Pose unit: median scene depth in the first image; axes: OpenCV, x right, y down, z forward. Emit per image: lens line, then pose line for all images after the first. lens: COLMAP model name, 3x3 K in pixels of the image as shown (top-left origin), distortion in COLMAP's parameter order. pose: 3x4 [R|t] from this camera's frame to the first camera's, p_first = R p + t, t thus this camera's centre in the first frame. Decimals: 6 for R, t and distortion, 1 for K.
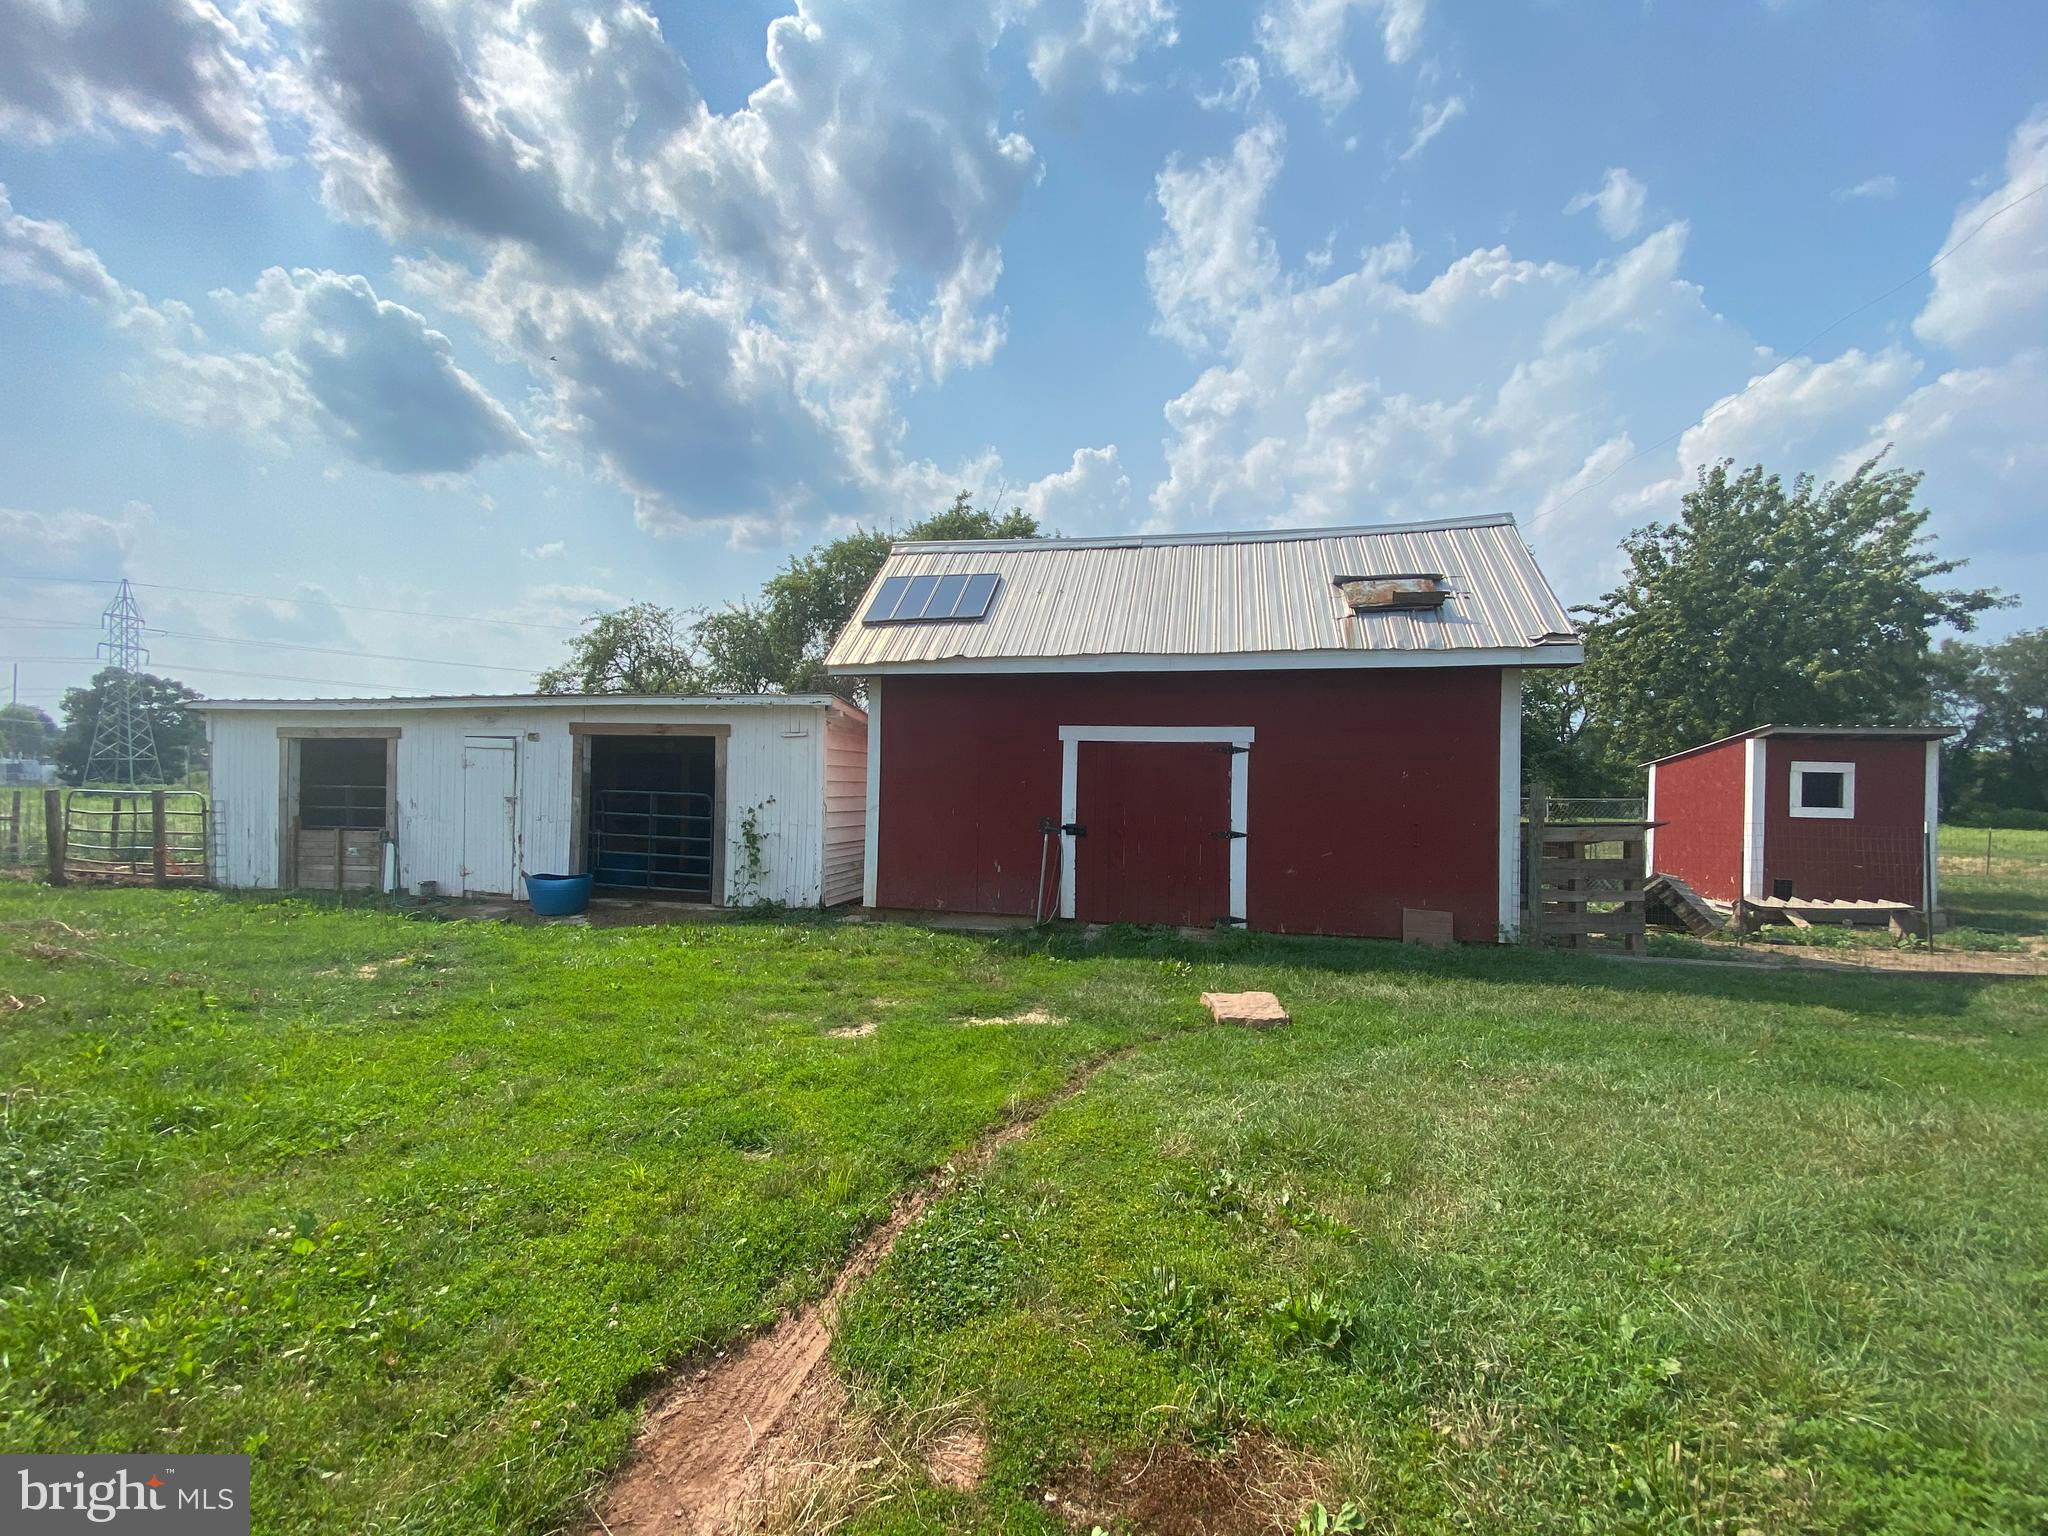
lens RADIAL K [[814.2, 0, 1024.0], [0, 814.2, 768.0], [0, 0, 1]] dist [-0.000423, -0.000058]
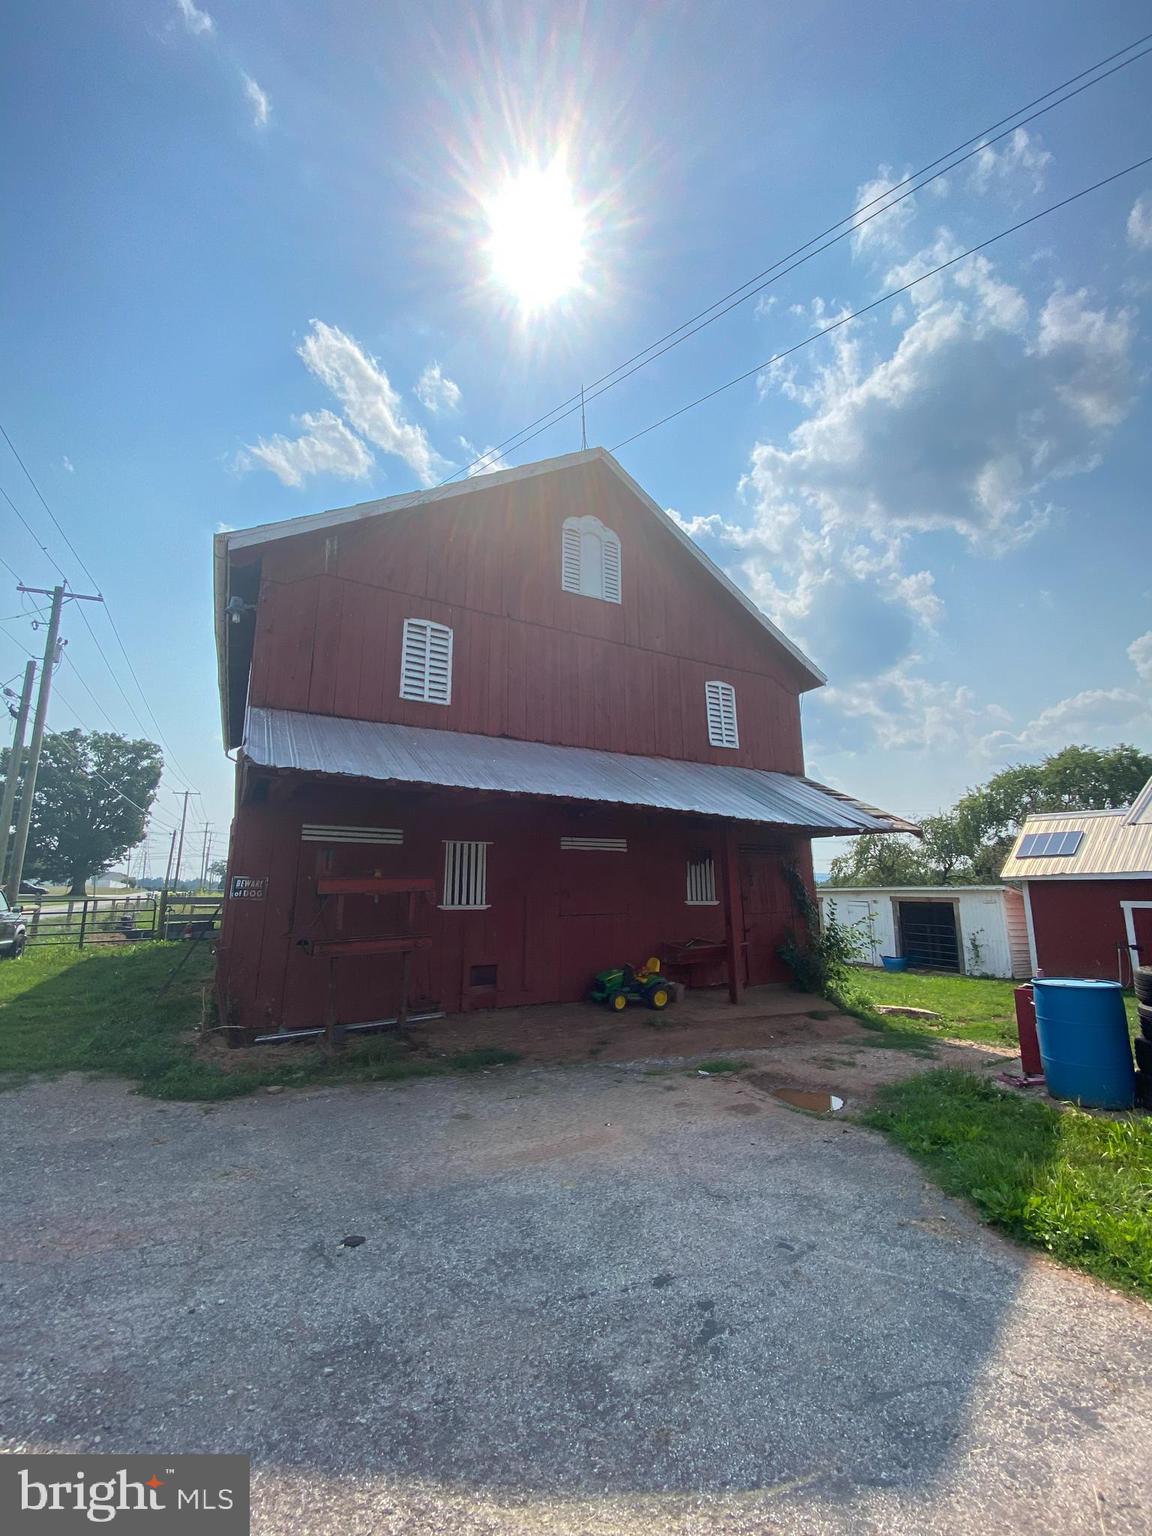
lens RADIAL K [[631.4, 0, 576.0], [0, 631.4, 768.0], [0, 0, 1]] dist [-0.002075, -0.000307]
pose [[0.676386, -0.154442, -0.720174, 0.306691], [0.006327, 0.978951, -0.203995, -0.058659], [0.736521, 0.133423, 0.663126, -1.234557]]
